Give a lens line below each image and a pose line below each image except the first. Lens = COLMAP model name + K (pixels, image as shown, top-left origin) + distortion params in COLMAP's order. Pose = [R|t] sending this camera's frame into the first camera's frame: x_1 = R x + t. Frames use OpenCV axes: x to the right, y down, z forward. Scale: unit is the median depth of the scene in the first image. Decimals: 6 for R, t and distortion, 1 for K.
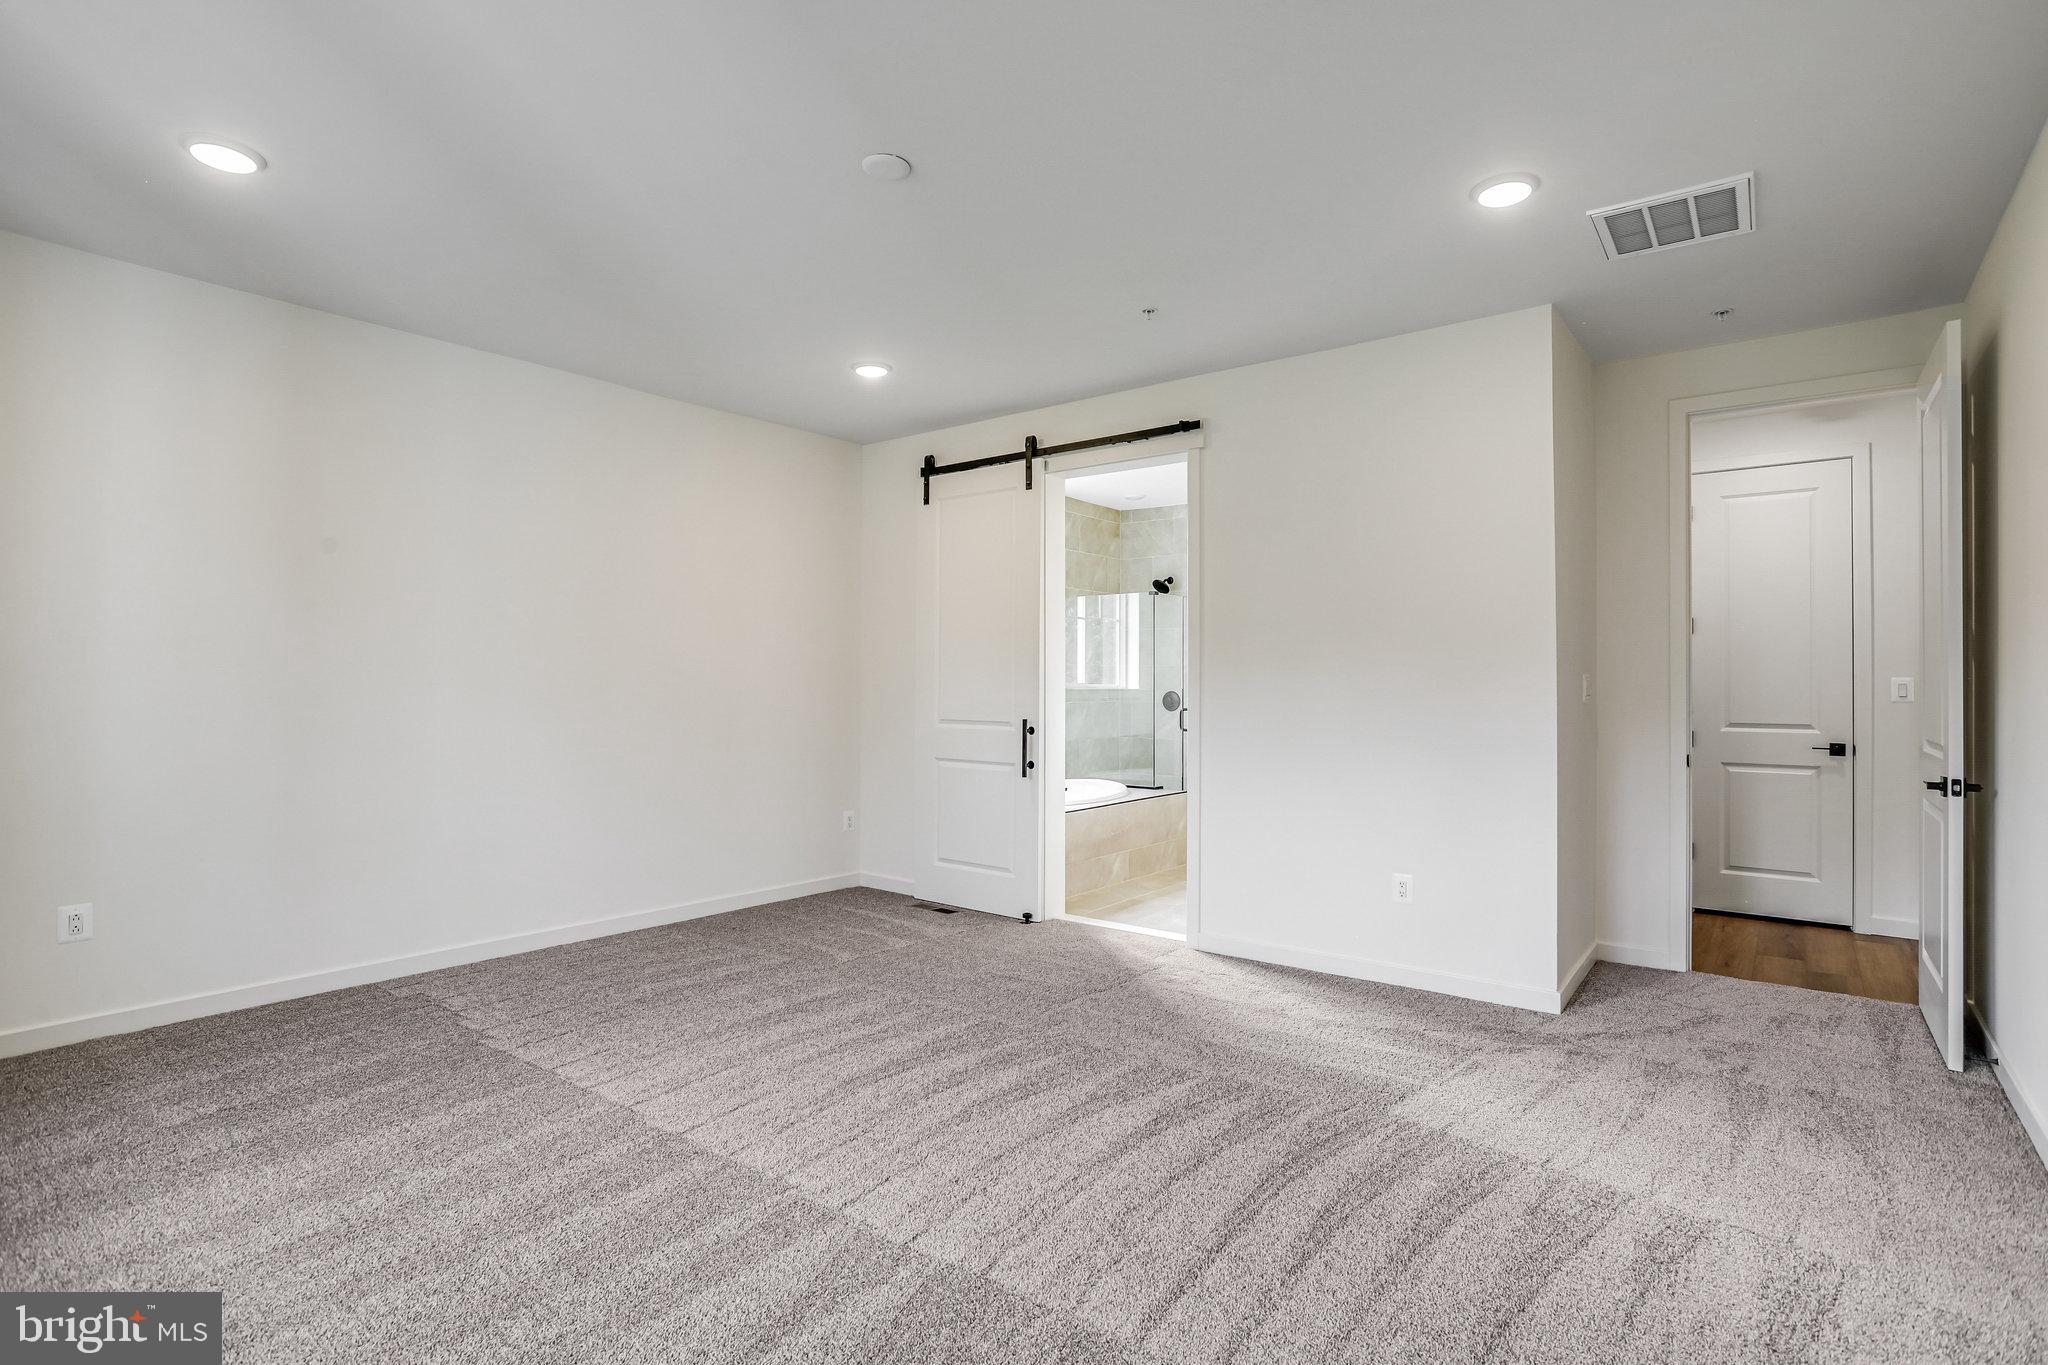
lens RADIAL K [[1008.4, 0, 1036.3], [0, 1008.4, 679.0], [0, 0, 1]] dist [-0.077319, 0.033864]
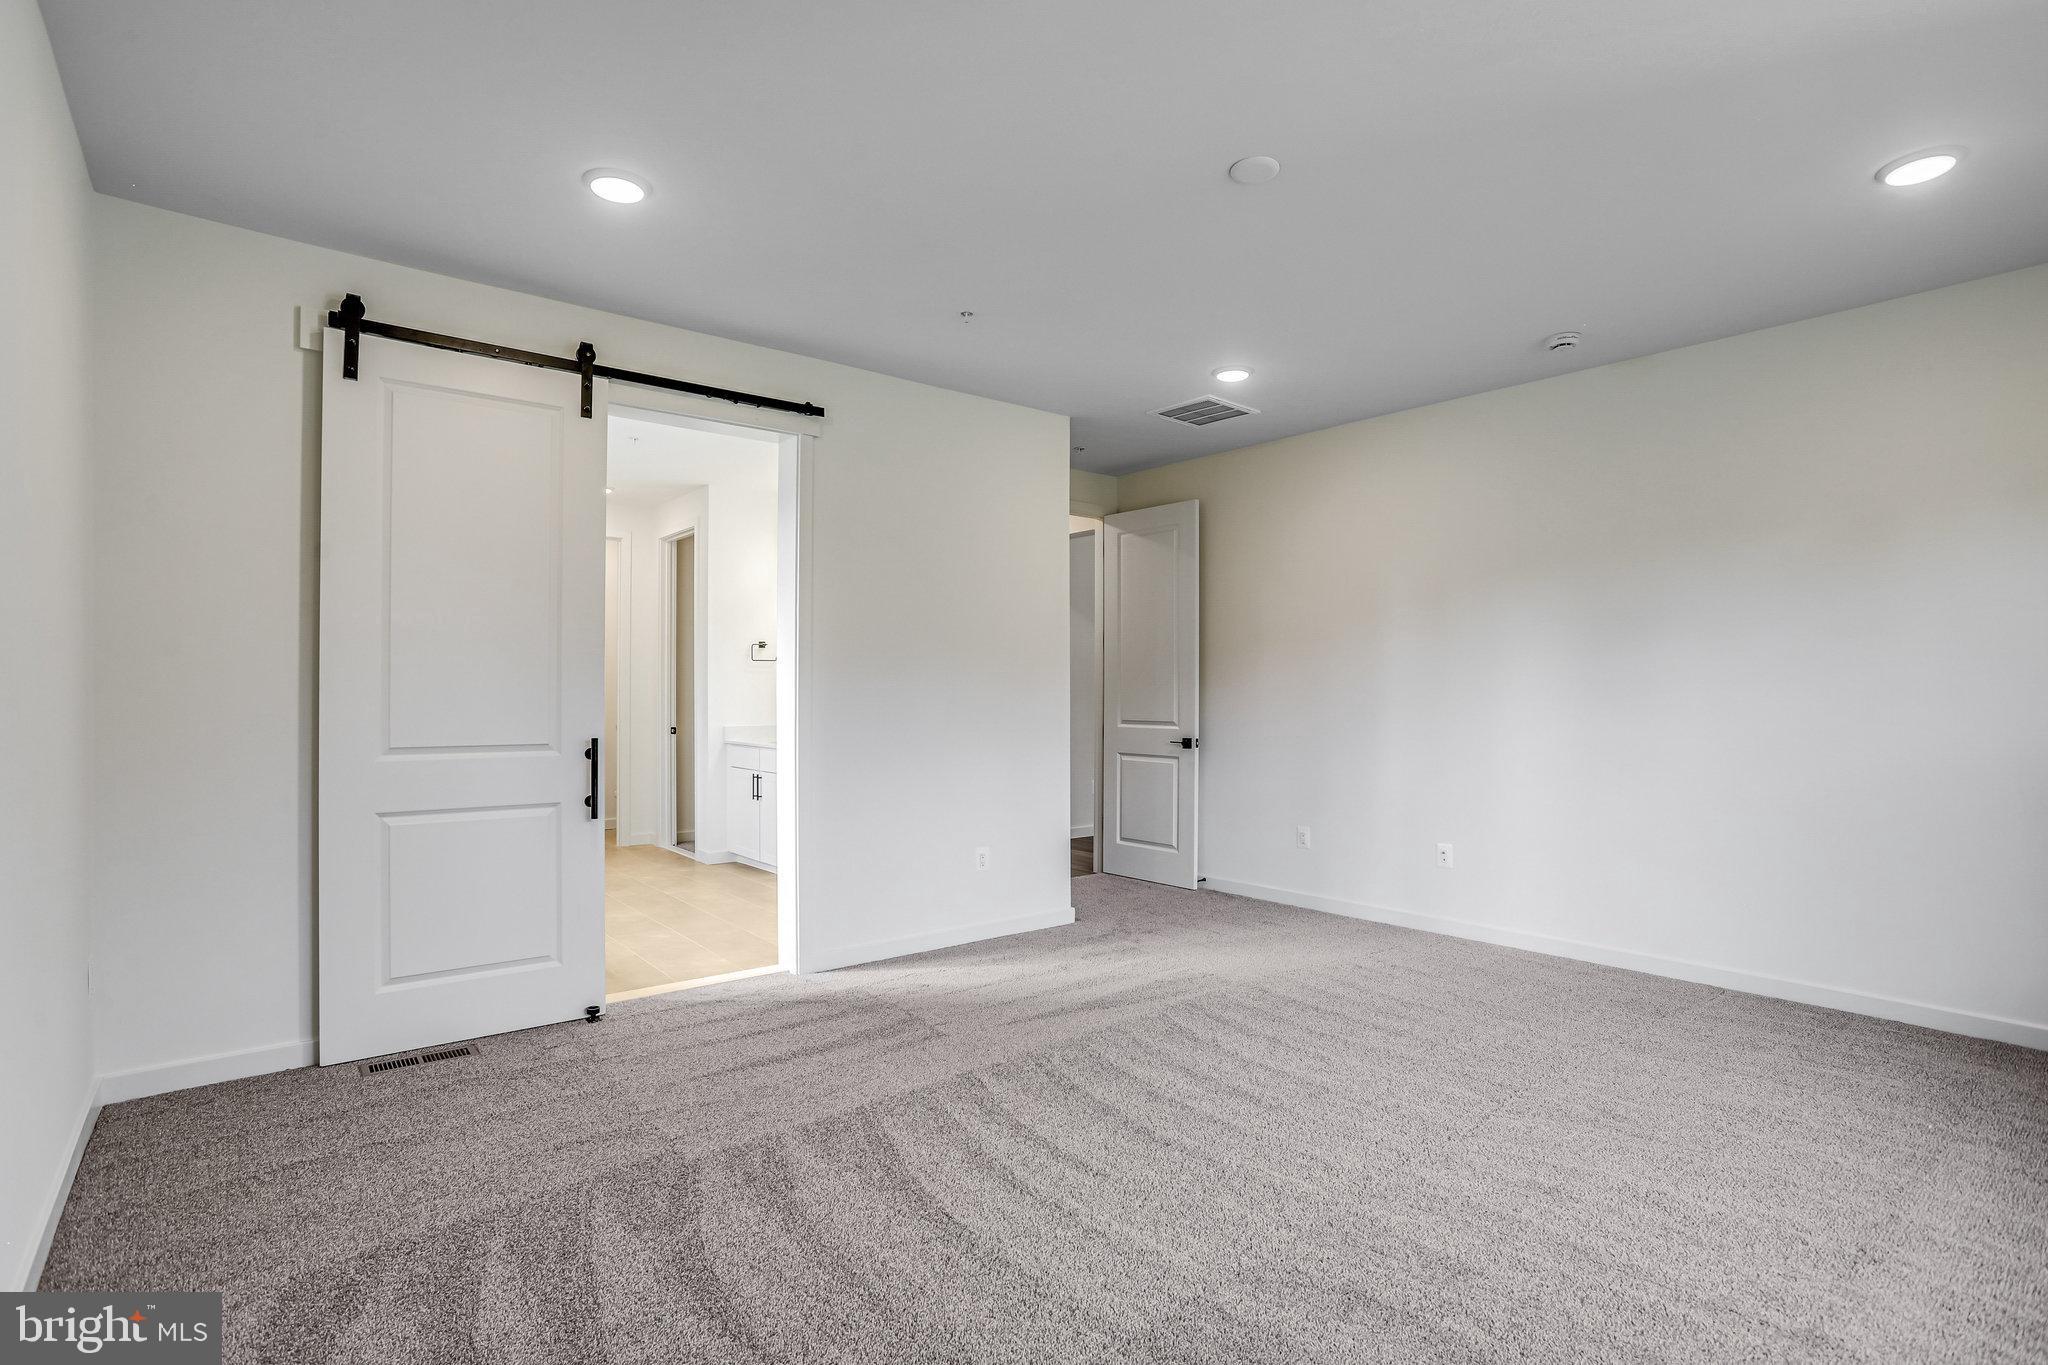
lens RADIAL K [[998.6, 0, 1033.2], [0, 998.6, 673.2], [0, 0, 1]] dist [-0.056074, 0.026527]
pose [[0.219016, 0.018432, 0.975547, -0.682600], [-0.004308, 0.999830, -0.017924, 0.006775], [-0.975712, -0.000278, 0.219058, 0.585354]]
